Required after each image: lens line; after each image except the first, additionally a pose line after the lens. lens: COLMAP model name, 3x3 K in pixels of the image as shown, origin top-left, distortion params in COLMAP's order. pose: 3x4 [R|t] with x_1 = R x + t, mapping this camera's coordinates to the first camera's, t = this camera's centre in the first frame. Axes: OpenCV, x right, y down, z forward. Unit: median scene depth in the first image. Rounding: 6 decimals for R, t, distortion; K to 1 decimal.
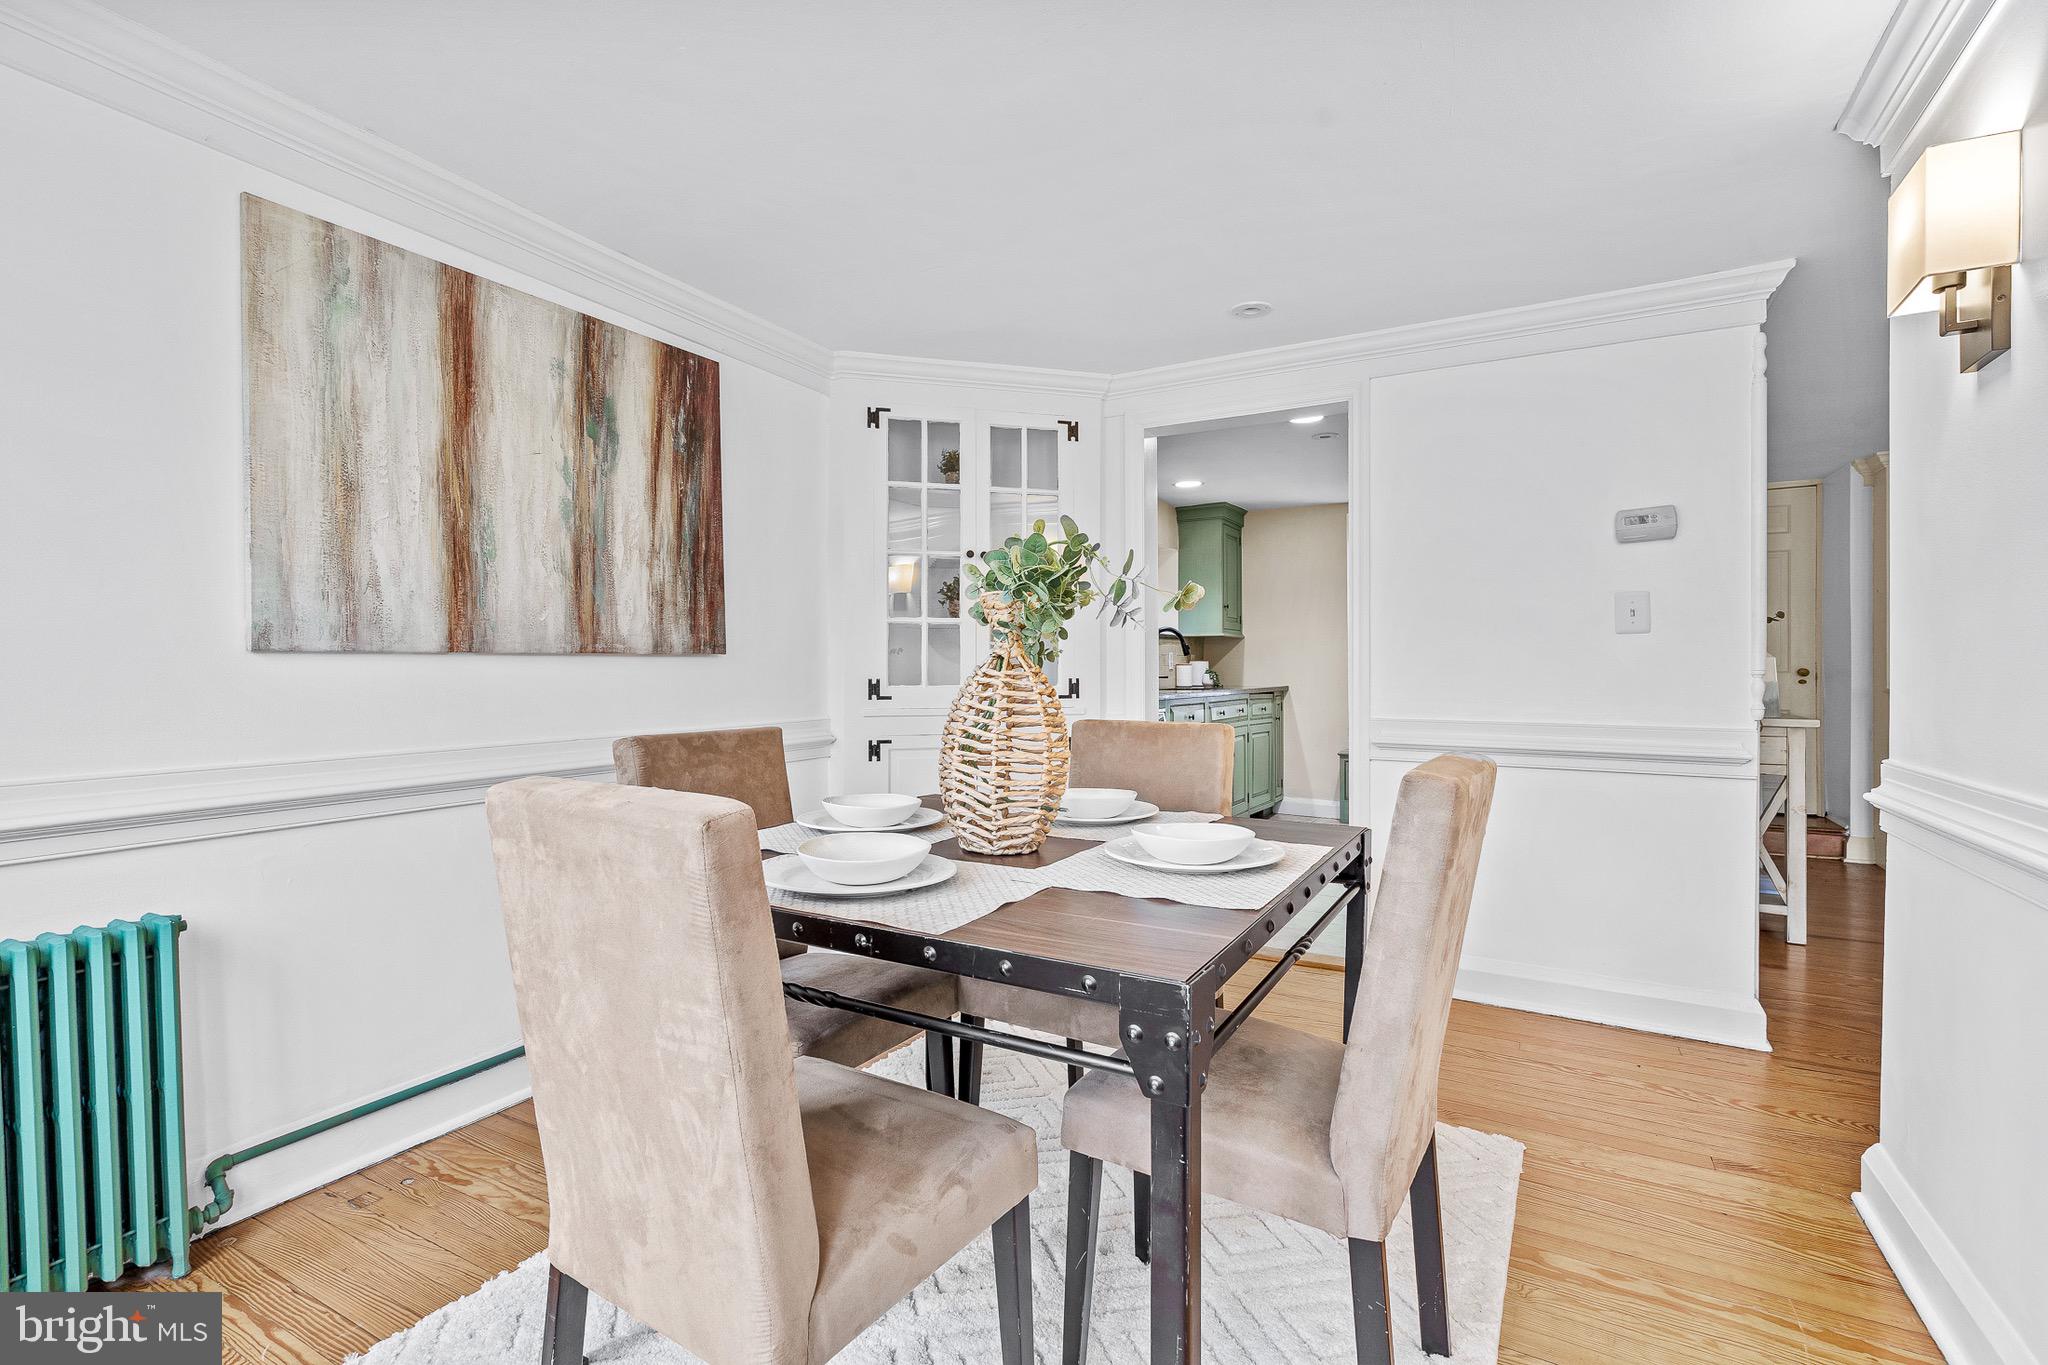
lens RADIAL K [[939.6, 0, 1021.9], [0, 939.6, 671.3], [0, 0, 1]] dist [-0.001369, 0.000132]
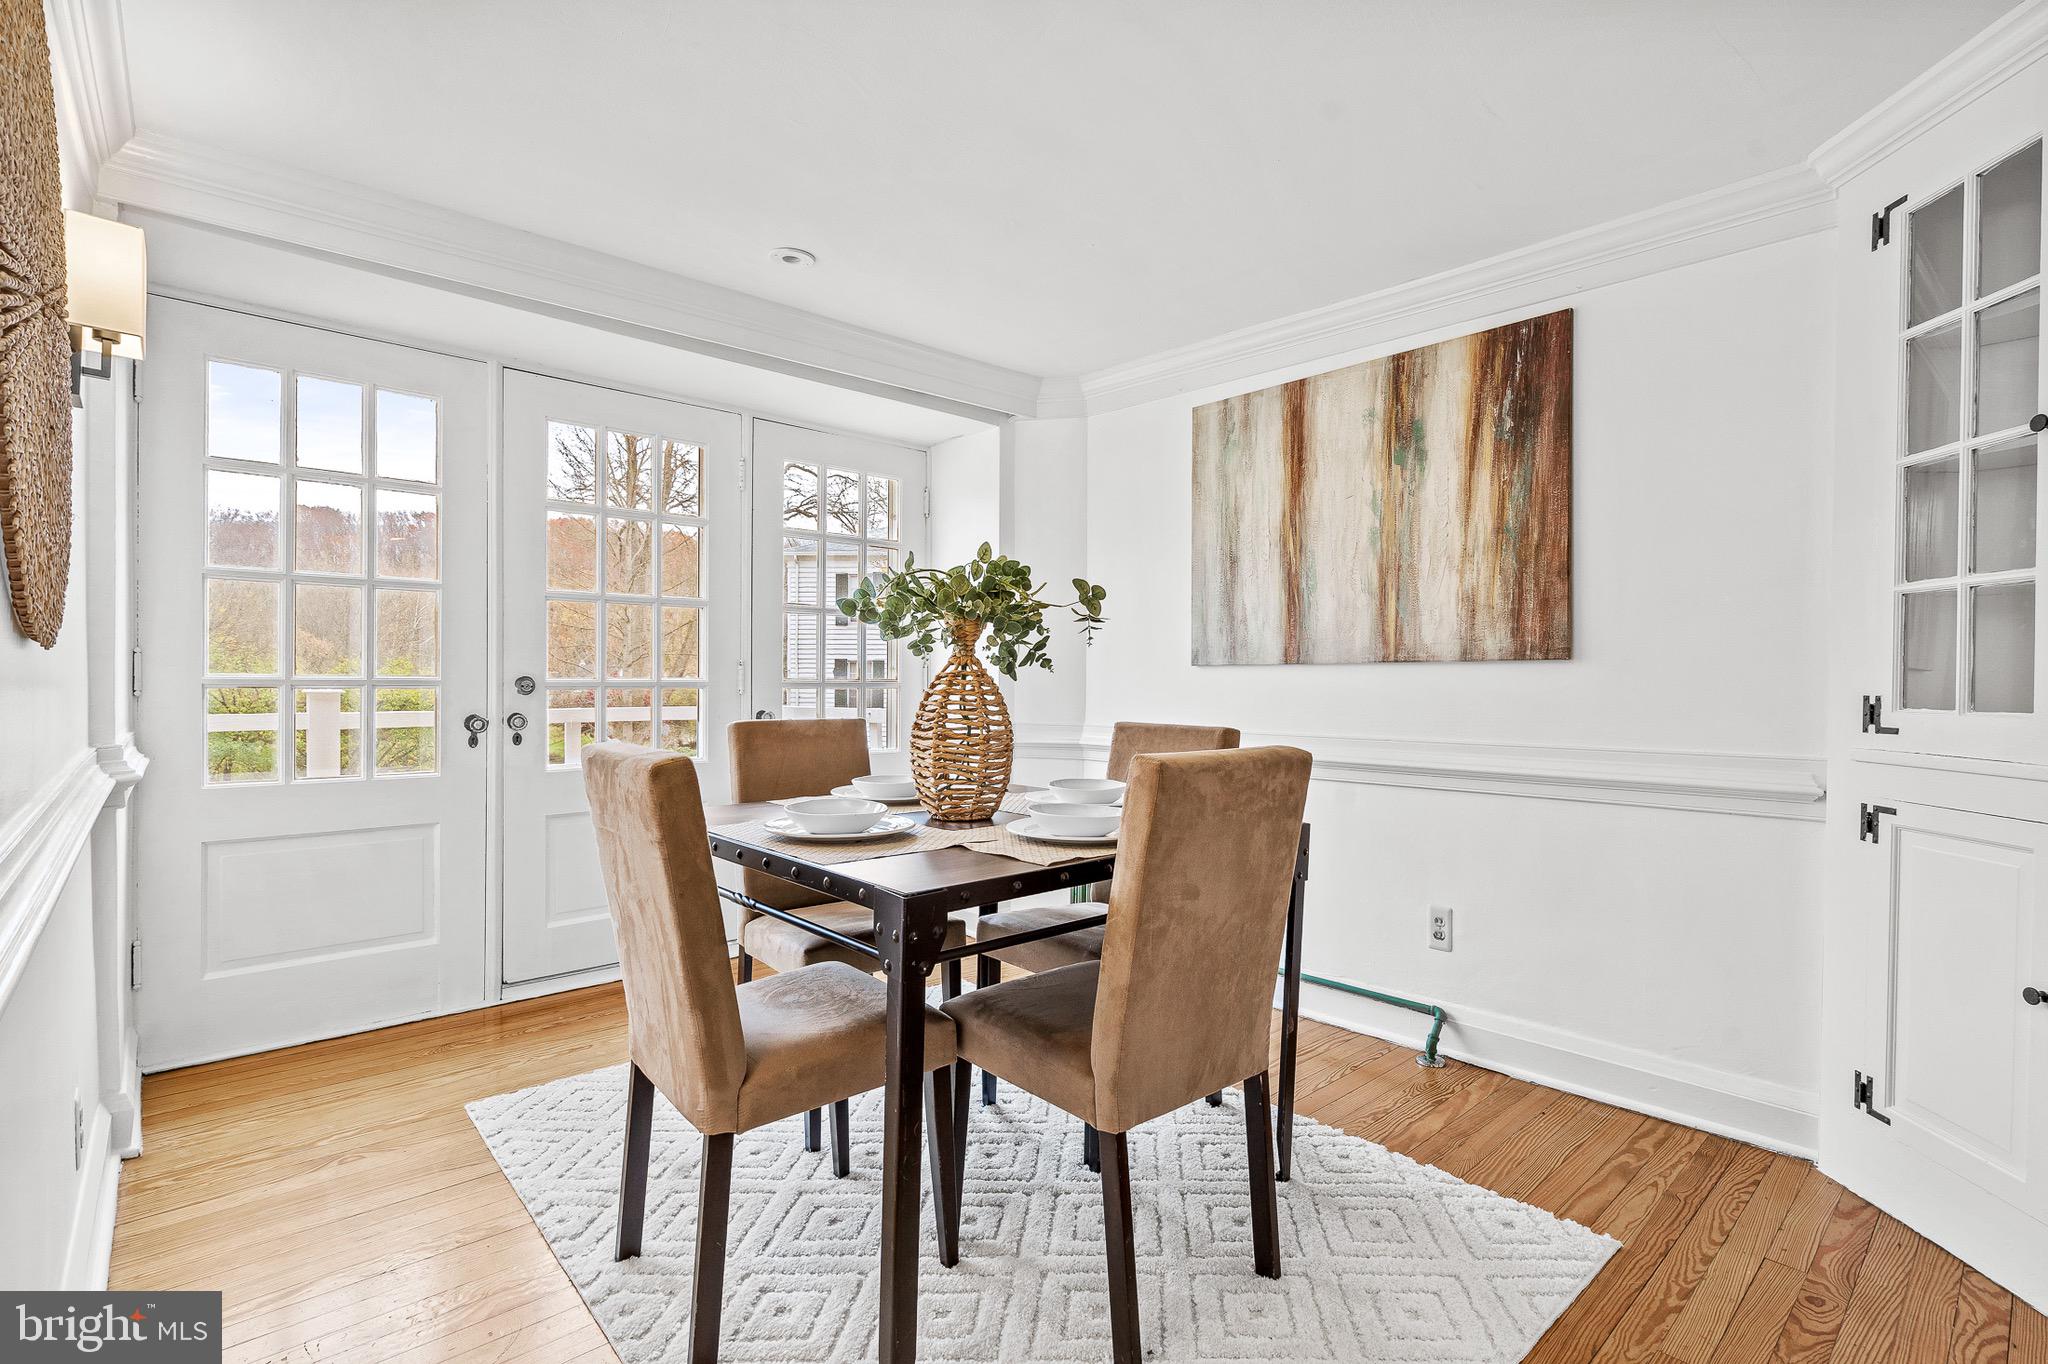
lens RADIAL K [[939.6, 0, 1021.2], [0, 939.6, 687.7], [0, 0, 1]] dist [-0.001369, 0.000132]
pose [[-0.314186, 0.010312, -0.949305, 0.715890], [-0.007320, 0.999885, 0.013284, -0.000776], [0.949333, 0.011123, -0.314074, 0.926078]]
